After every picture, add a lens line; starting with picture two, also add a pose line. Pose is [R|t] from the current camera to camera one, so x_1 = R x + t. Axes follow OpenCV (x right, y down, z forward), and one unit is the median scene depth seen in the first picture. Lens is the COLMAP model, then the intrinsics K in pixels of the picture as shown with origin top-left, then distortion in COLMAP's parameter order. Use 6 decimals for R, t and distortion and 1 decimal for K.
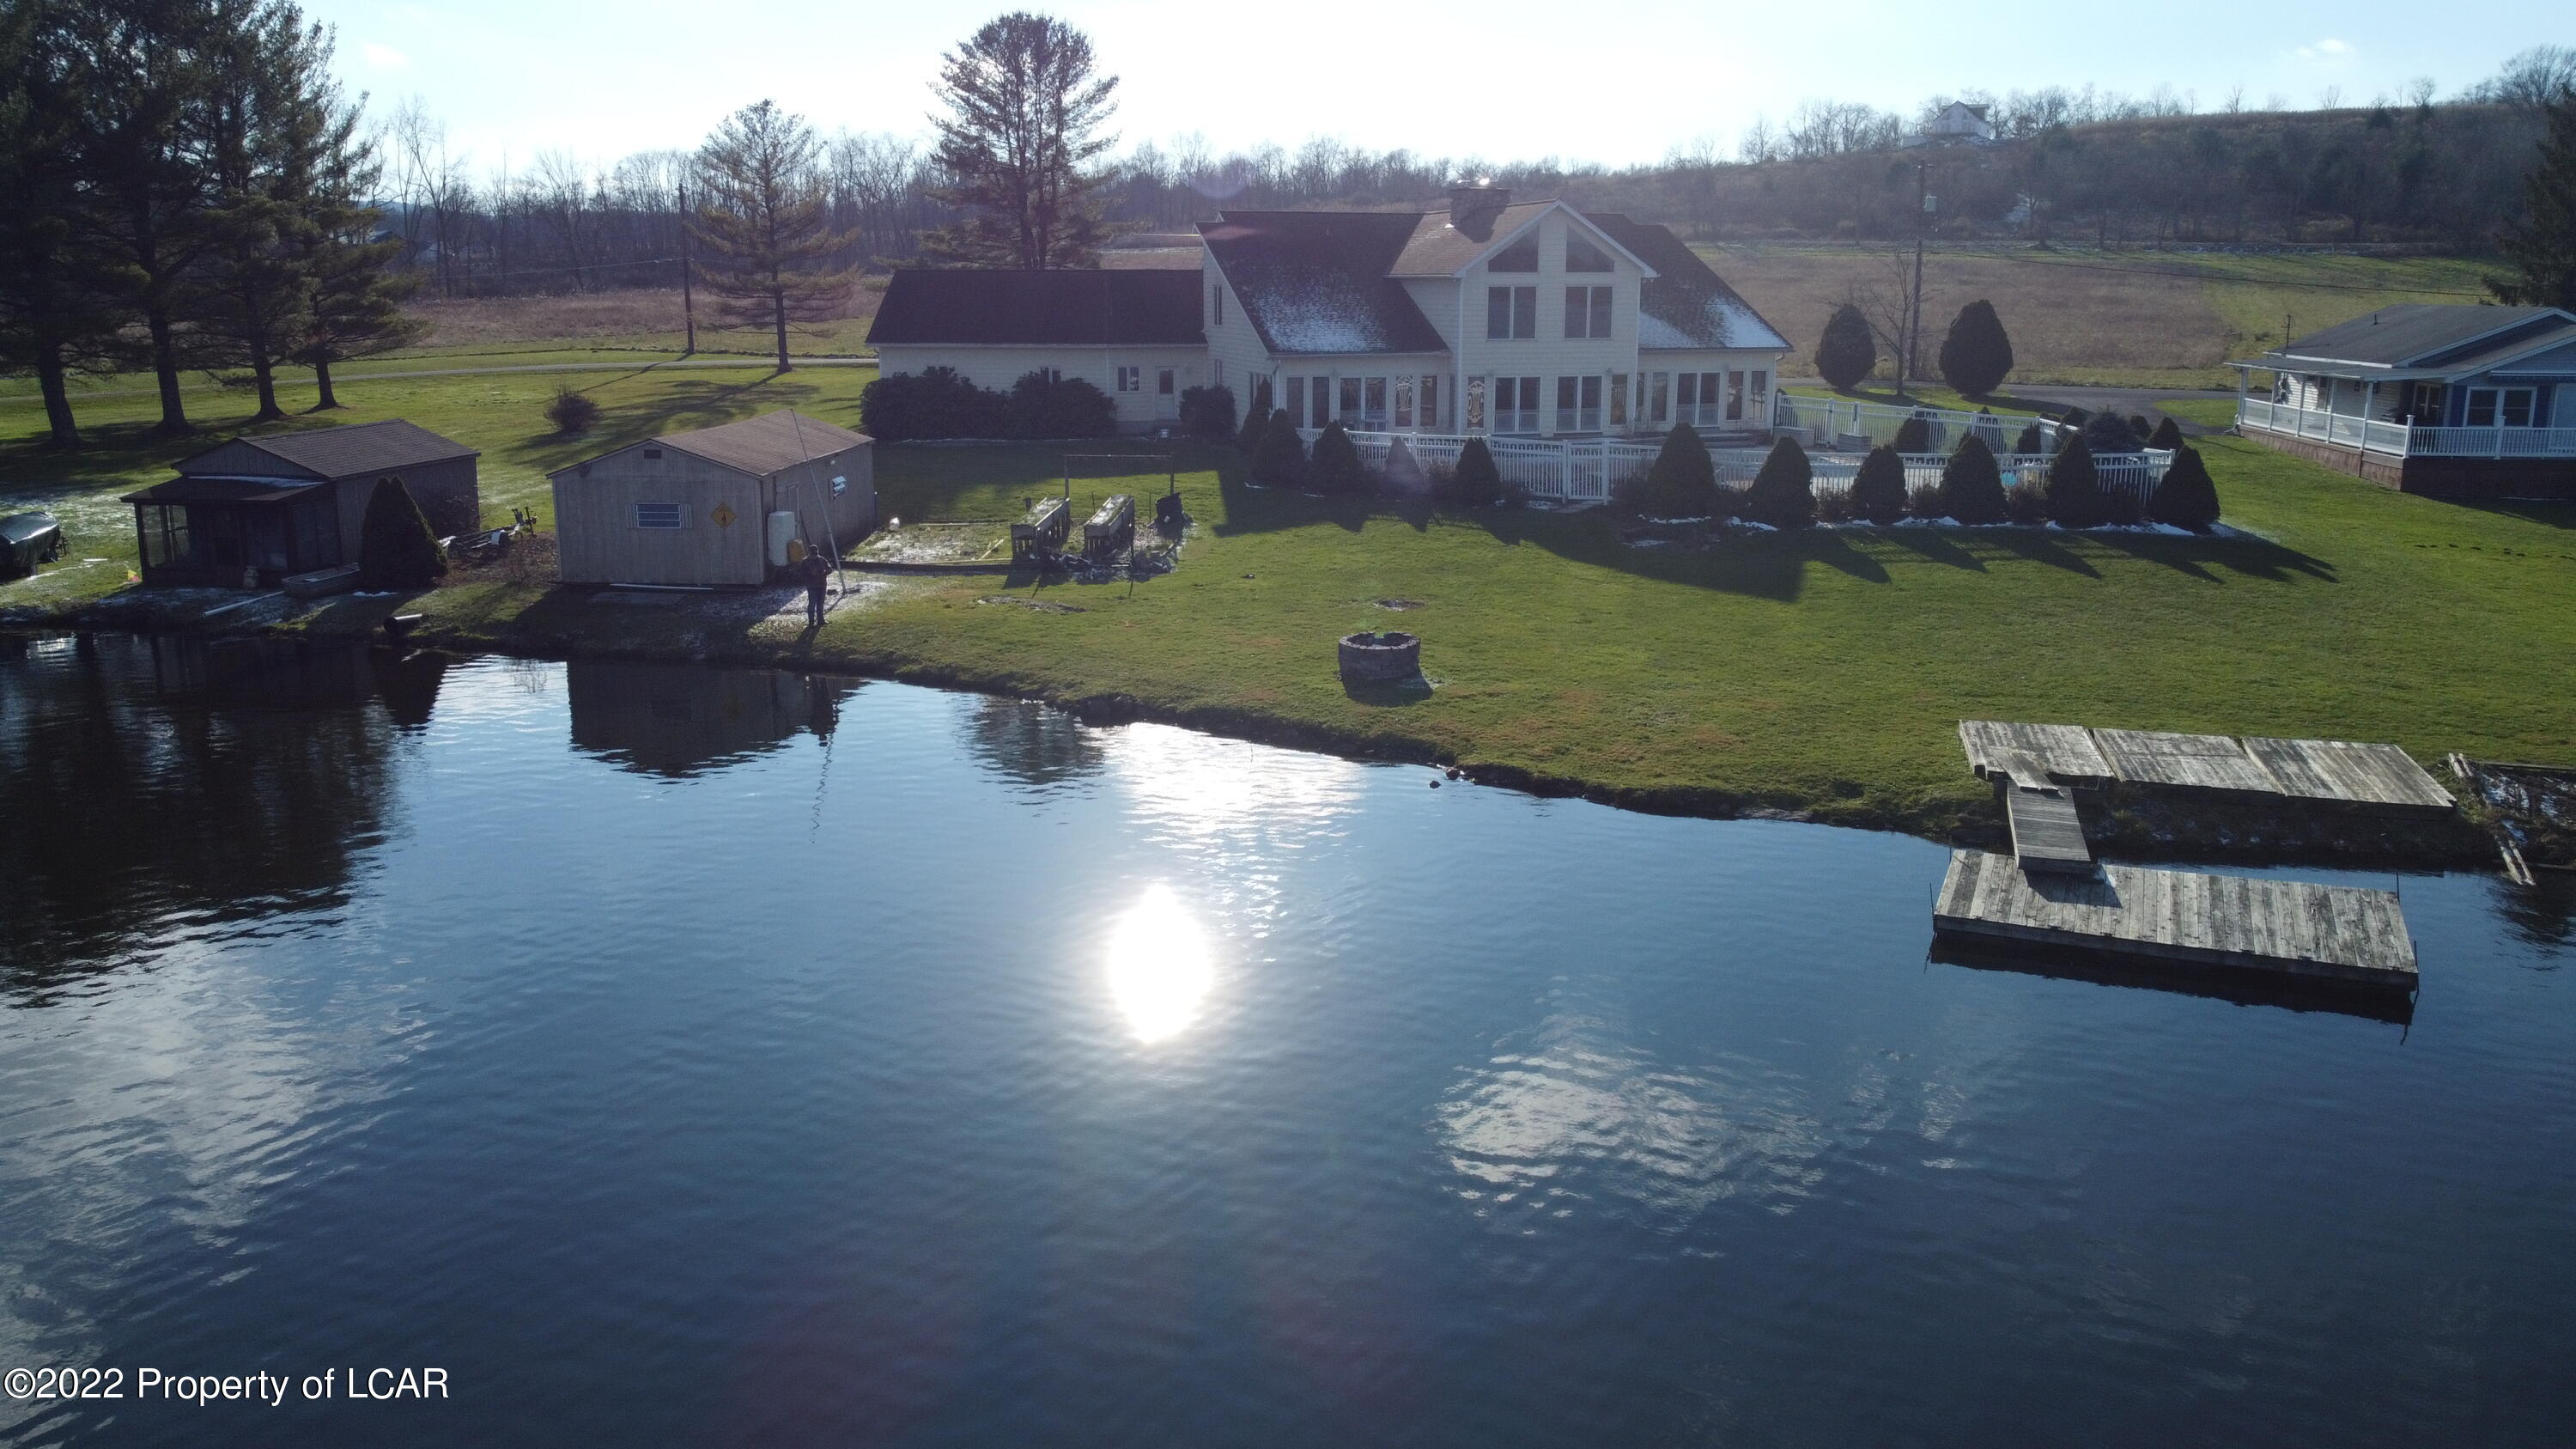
lens RADIAL K [[1956.4, 0, 1280.8], [0, 1956.4, 701.7], [0, 0, 1]] dist [0.000577, -0.010719]
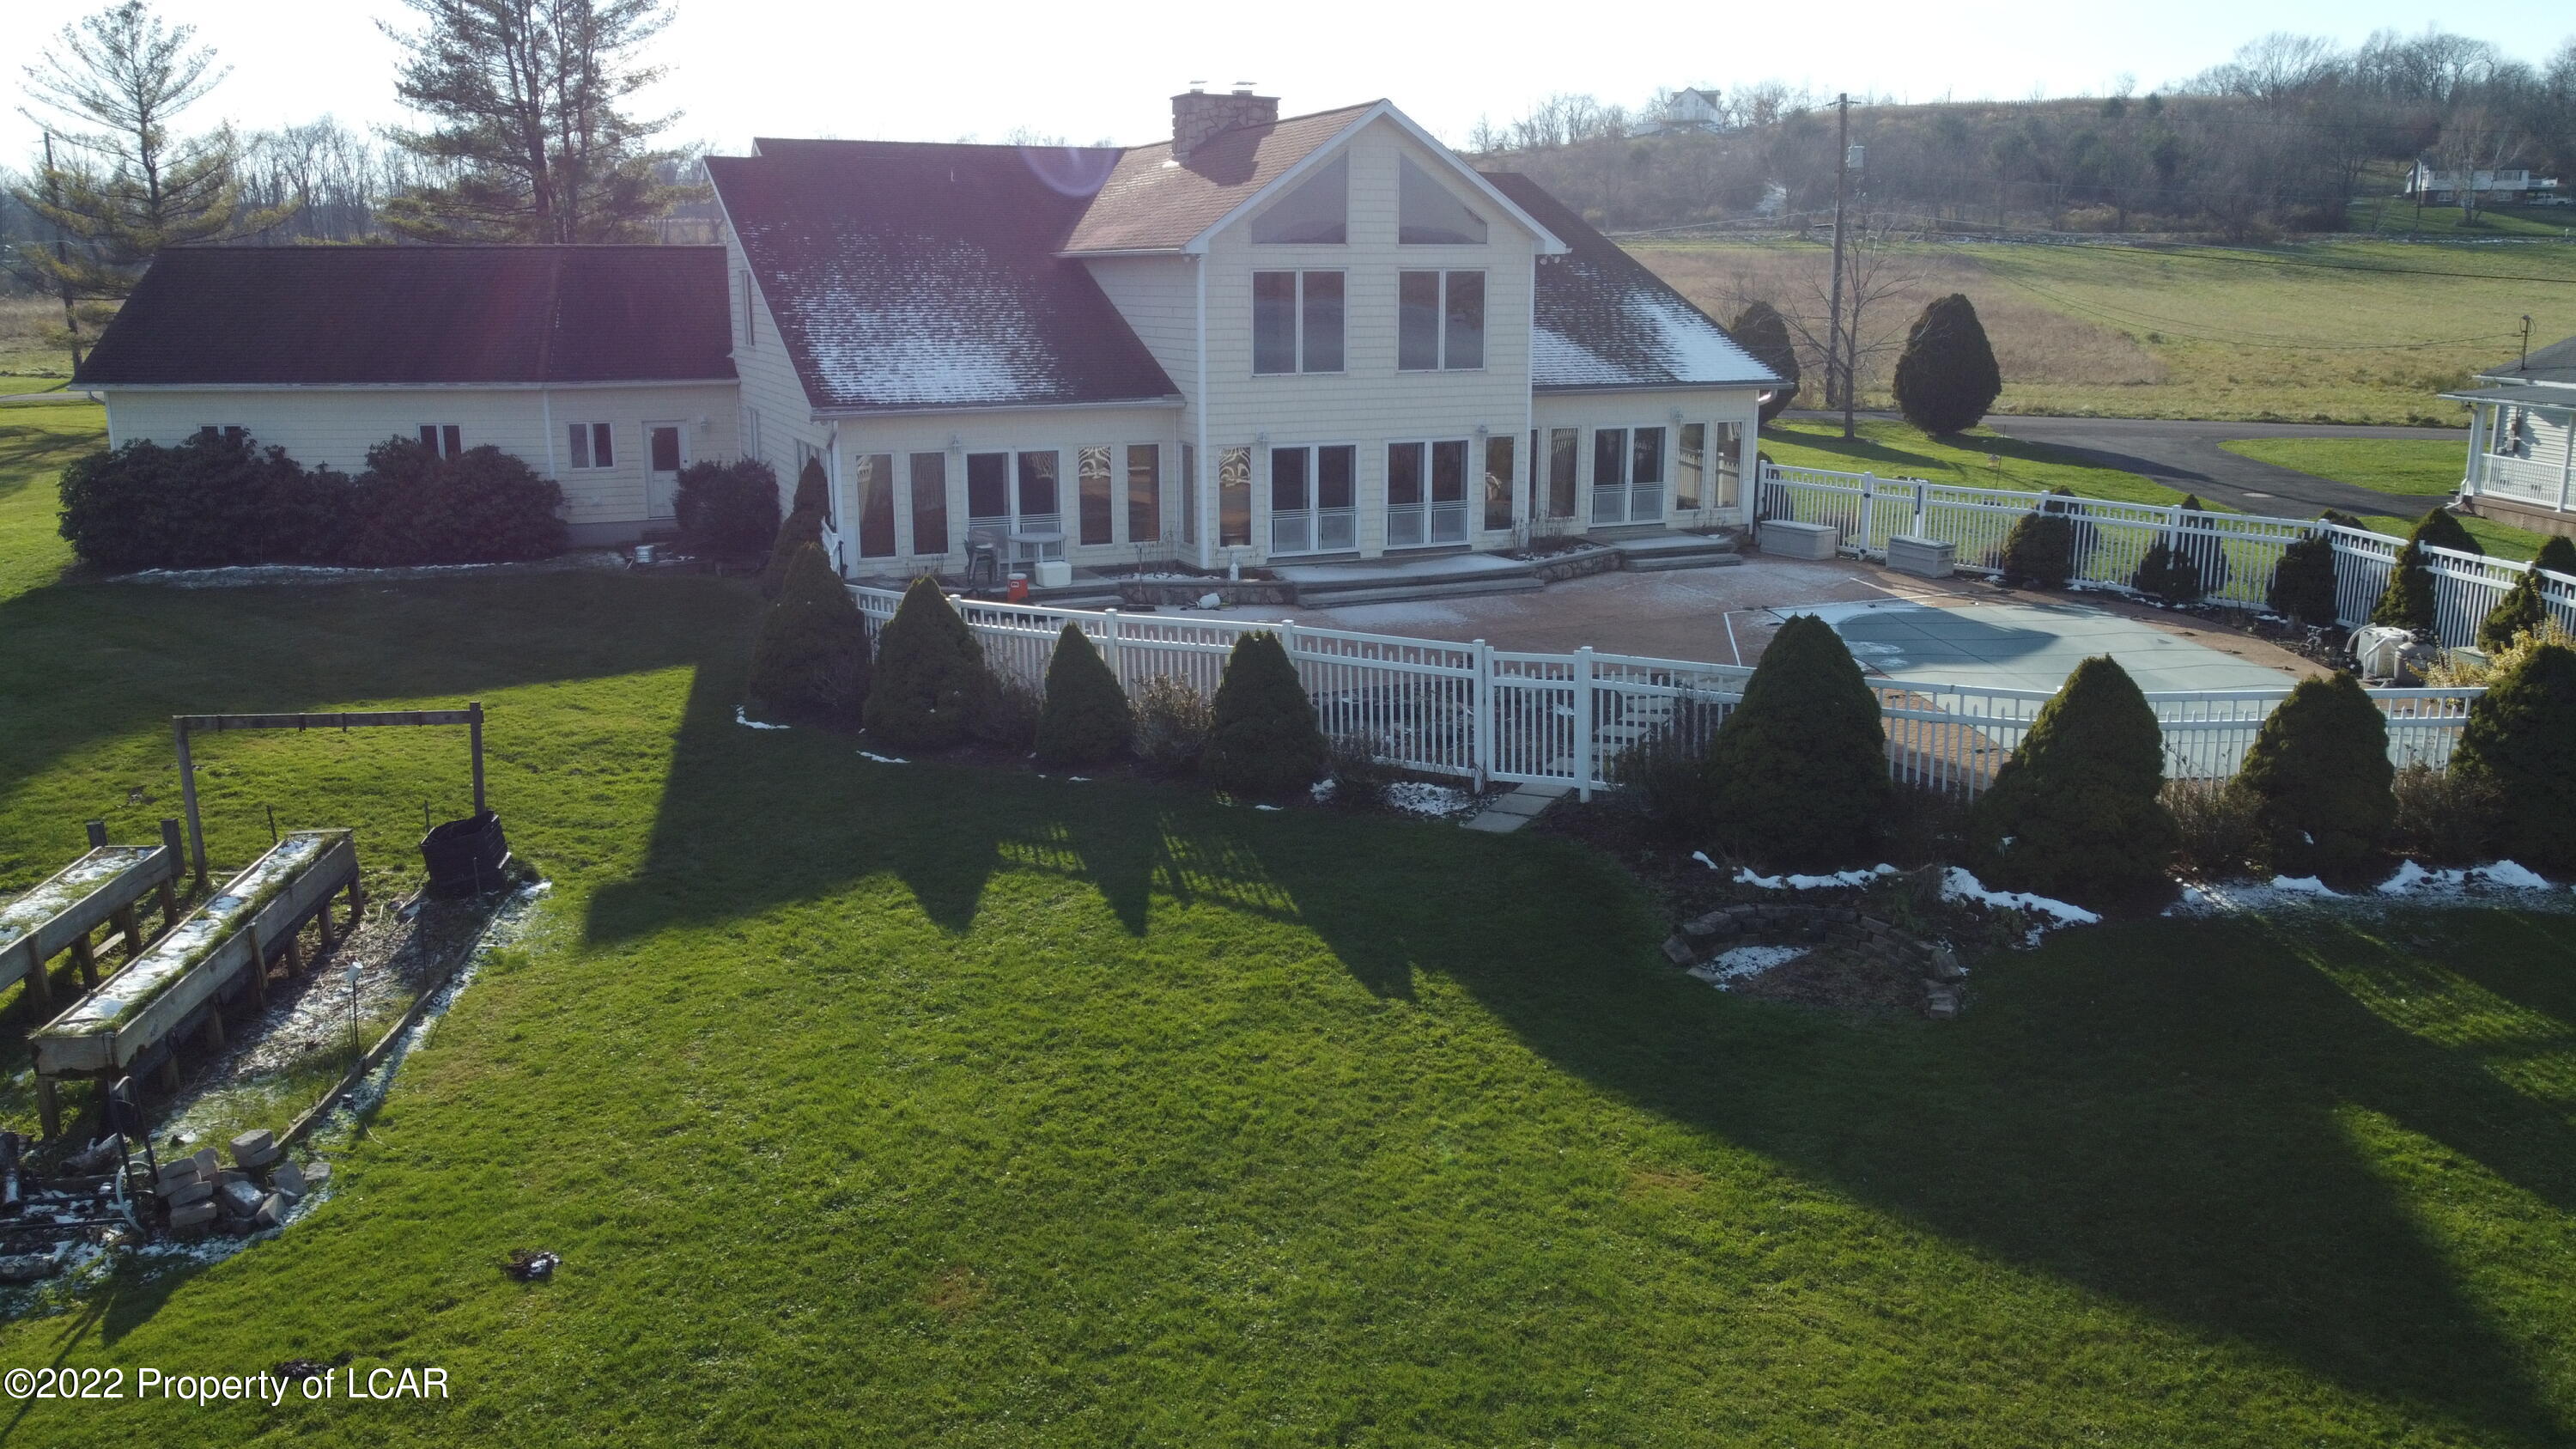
lens RADIAL K [[1956.4, 0, 1280.8], [0, 1956.4, 701.7], [0, 0, 1]] dist [0.000577, -0.010719]
pose [[0.989827, -0.032740, 0.138455, 0.036960], [0.032597, 0.999463, 0.003297, -0.096209], [-0.138488, 0.001250, 0.990363, 0.468200]]
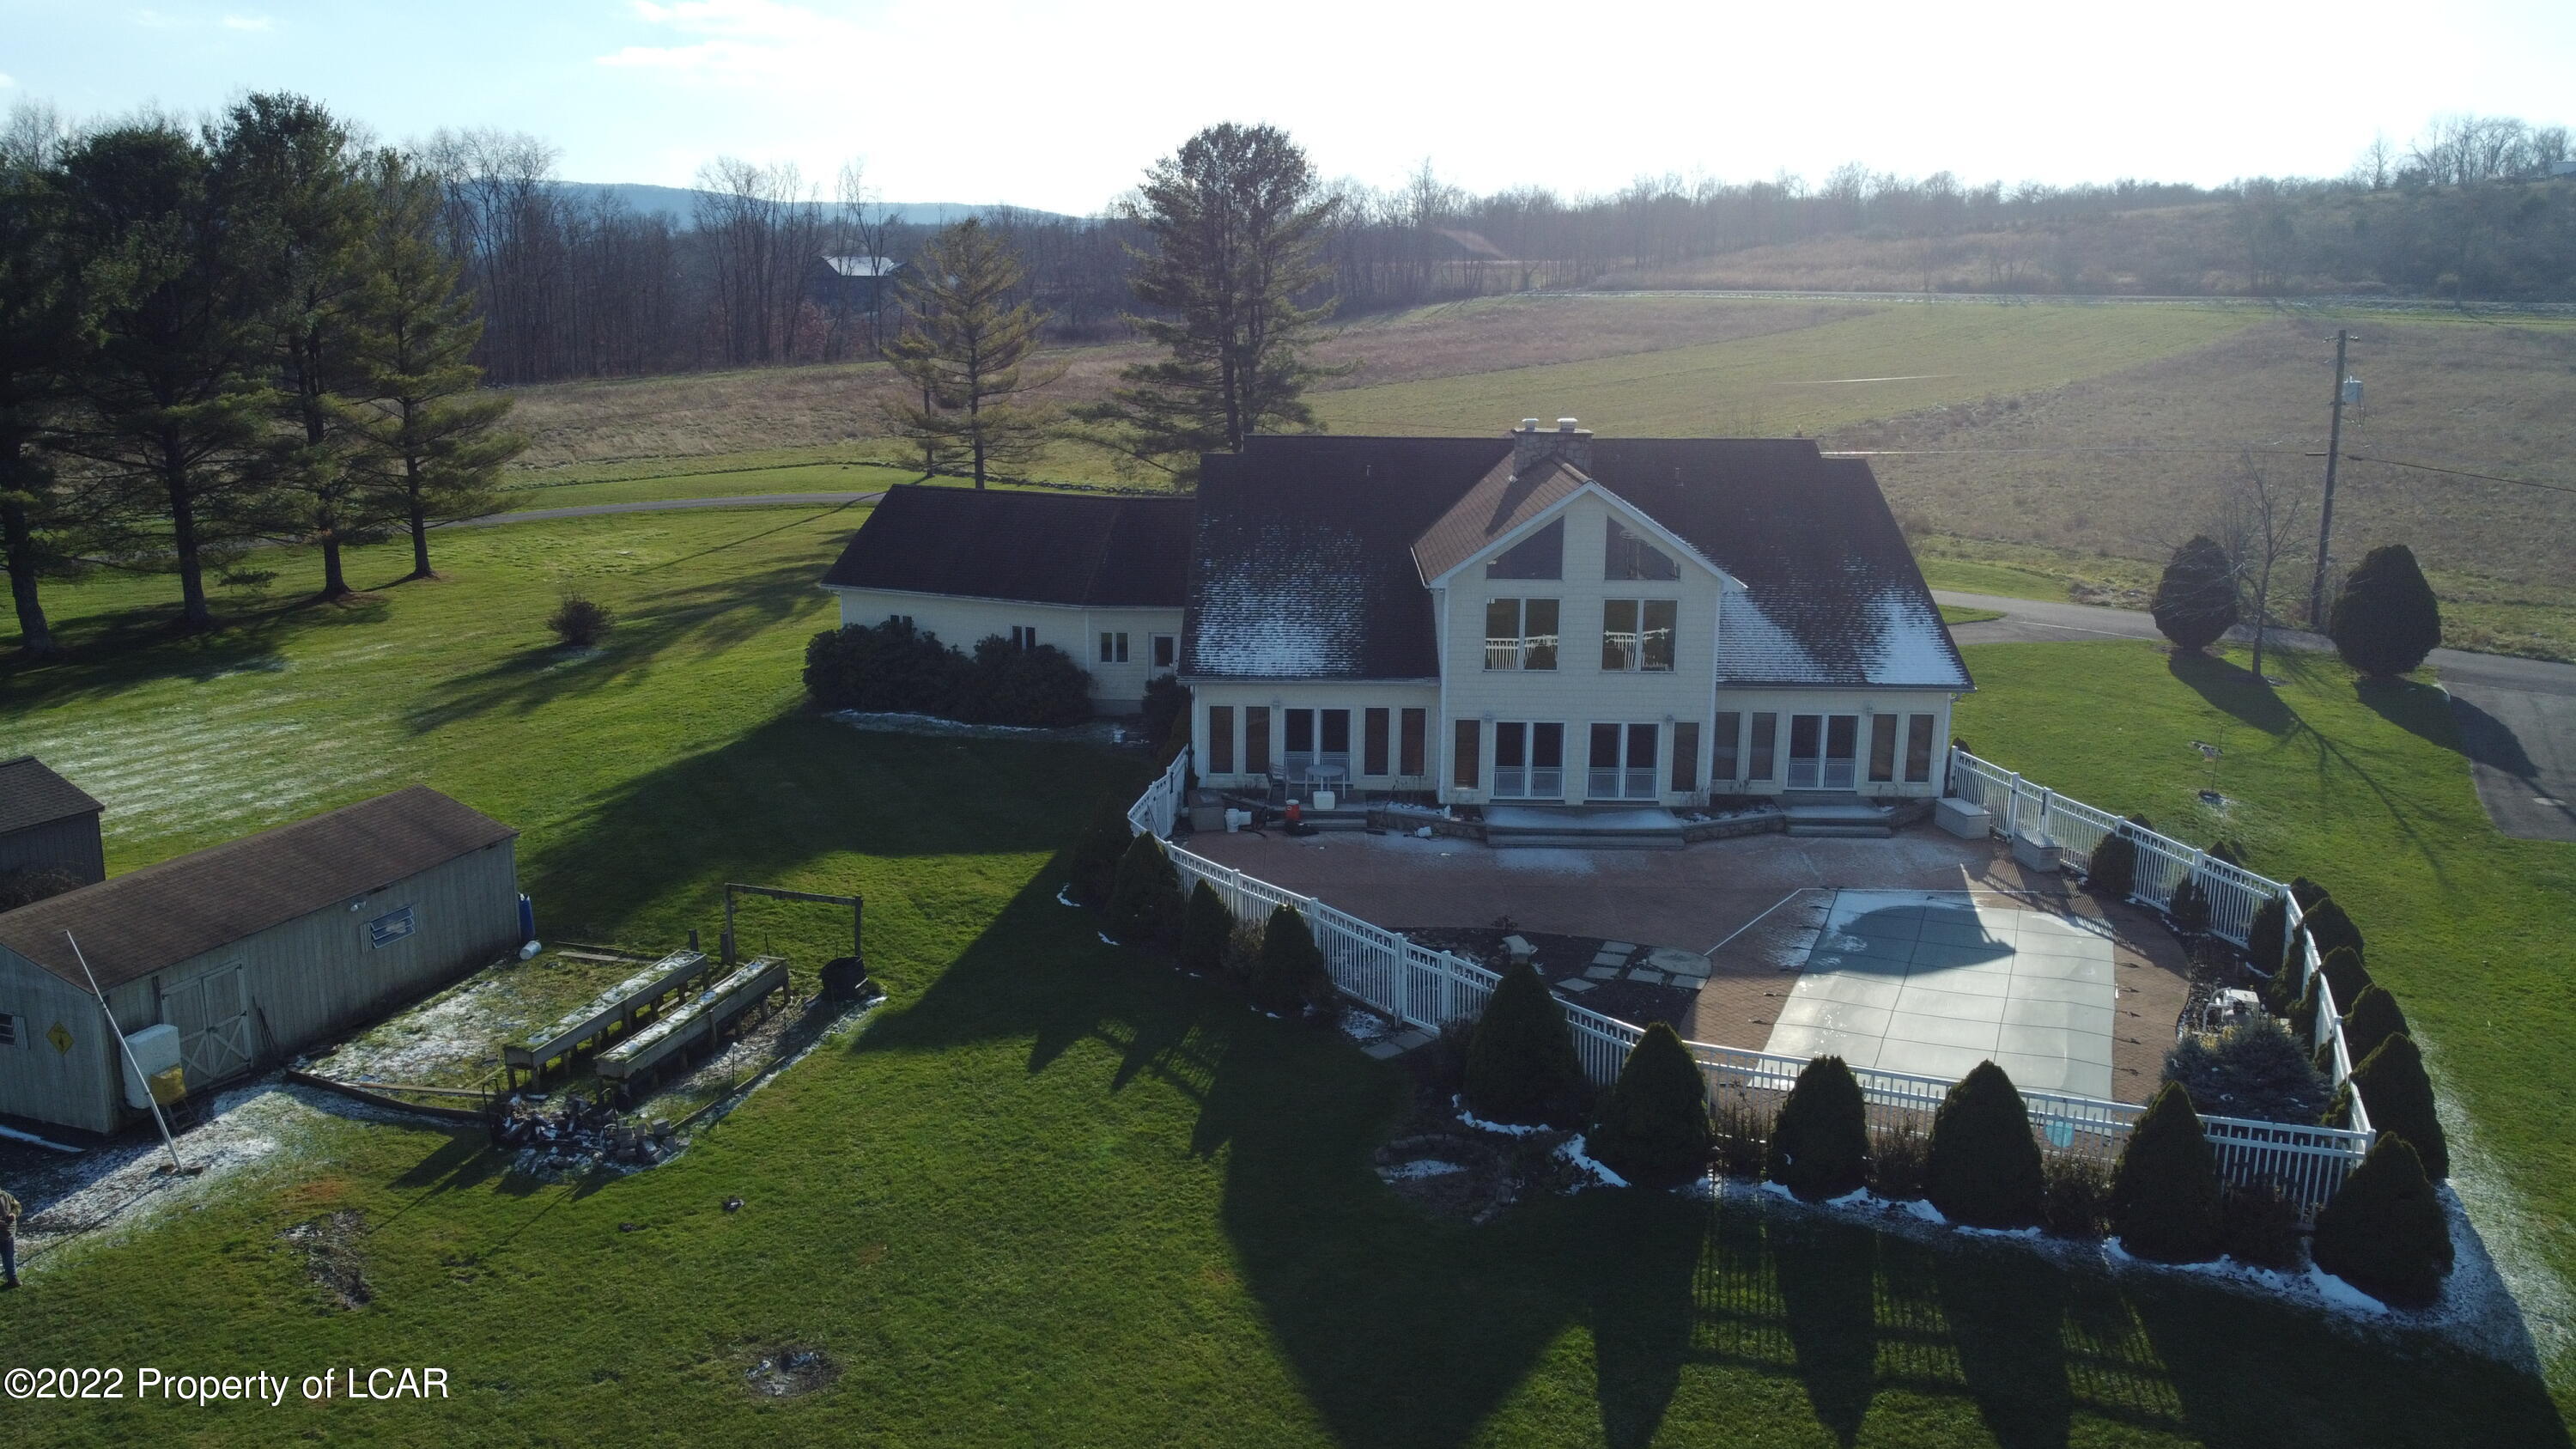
lens RADIAL K [[1956.4, 0, 1280.8], [0, 1956.4, 701.7], [0, 0, 1]] dist [0.000577, -0.010719]
pose [[0.959793, 0.067429, -0.272488, 0.218085], [-0.067347, 0.997683, 0.009664, -0.167096], [0.272508, 0.009076, 0.962111, 0.280267]]
